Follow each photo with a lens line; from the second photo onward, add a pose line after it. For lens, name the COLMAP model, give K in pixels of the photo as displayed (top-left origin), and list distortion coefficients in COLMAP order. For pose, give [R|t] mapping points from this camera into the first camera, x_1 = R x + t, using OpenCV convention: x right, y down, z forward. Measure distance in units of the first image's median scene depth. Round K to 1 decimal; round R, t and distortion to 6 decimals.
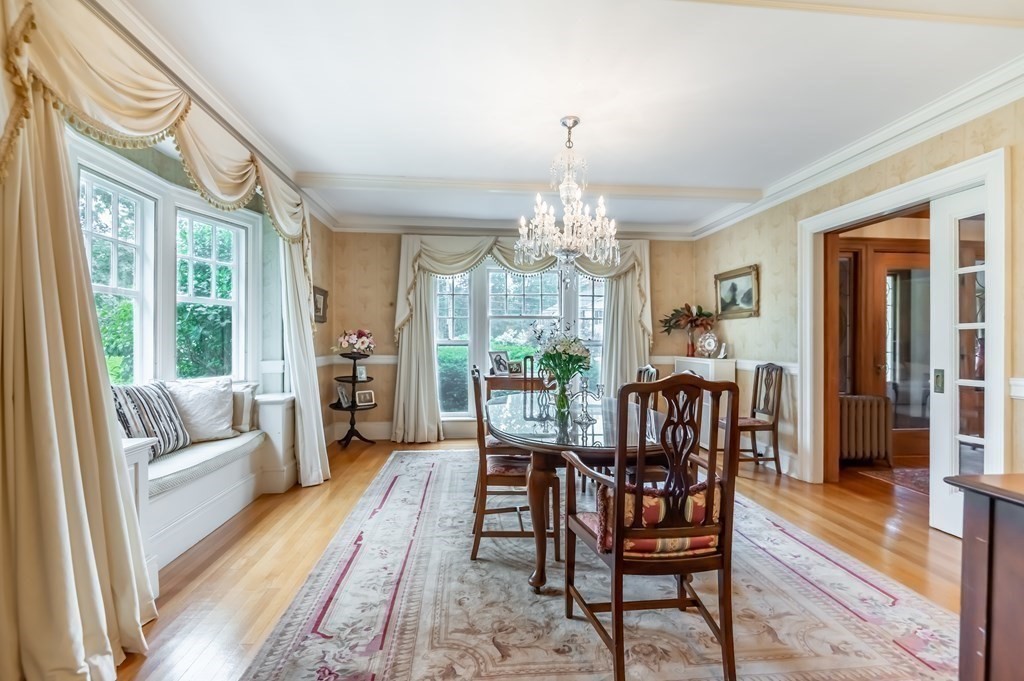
lens RADIAL K [[467.8, 0, 512.0], [0, 467.8, 340.5], [0, 0, 1]] dist [-0.003130, -0.000871]
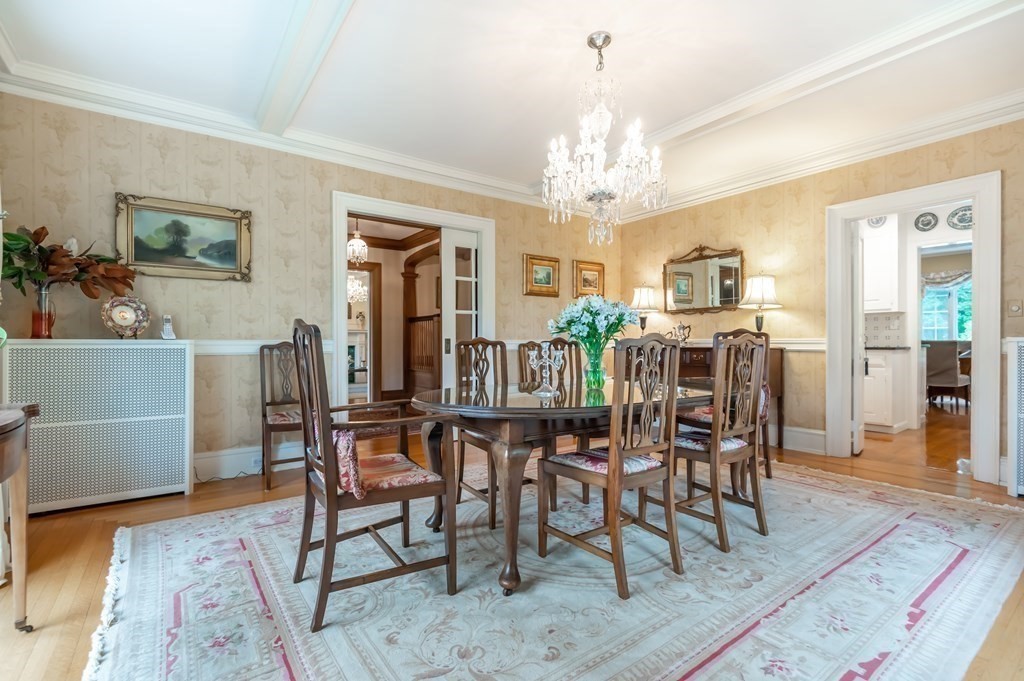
lens RADIAL K [[467.8, 0, 512.0], [0, 467.8, 340.5], [0, 0, 1]] dist [-0.003130, -0.000871]
pose [[-0.504593, -0.004028, 0.863348, -0.502192], [-0.002757, 0.999992, 0.003055, 0.059654], [-0.863353, -0.000839, -0.504599, 1.511738]]
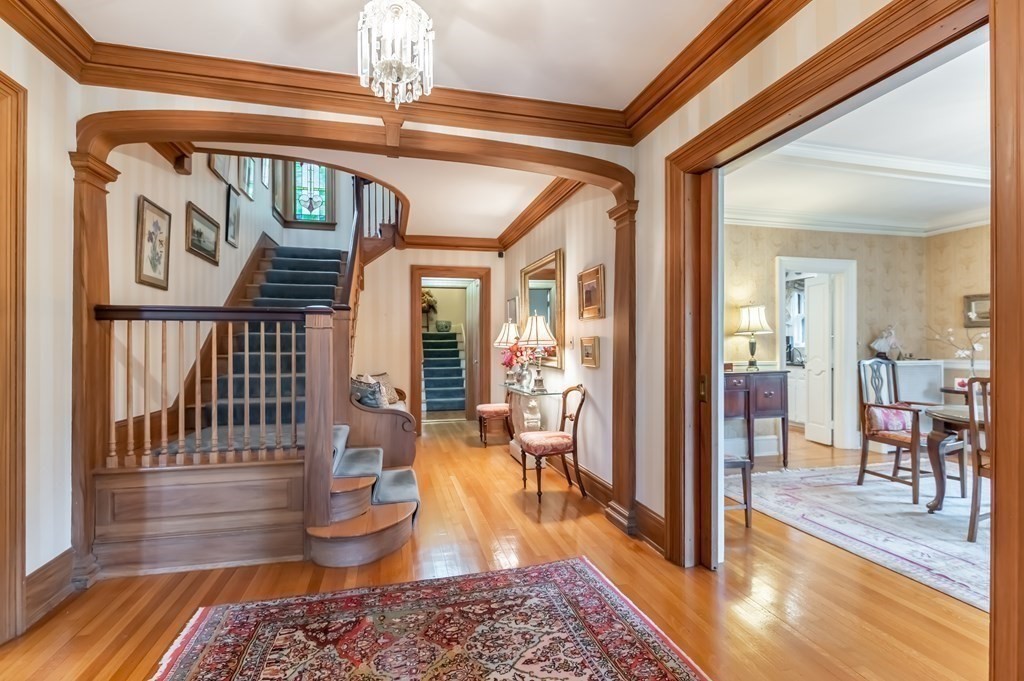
lens RADIAL K [[467.8, 0, 512.0], [0, 467.8, 340.5], [0, 0, 1]] dist [-0.003130, -0.000871]
pose [[-0.988009, -0.005359, -0.154304, 1.329178], [-0.003504, 0.999918, -0.012290, 0.007975], [0.154358, -0.011602, -0.987947, 1.573014]]
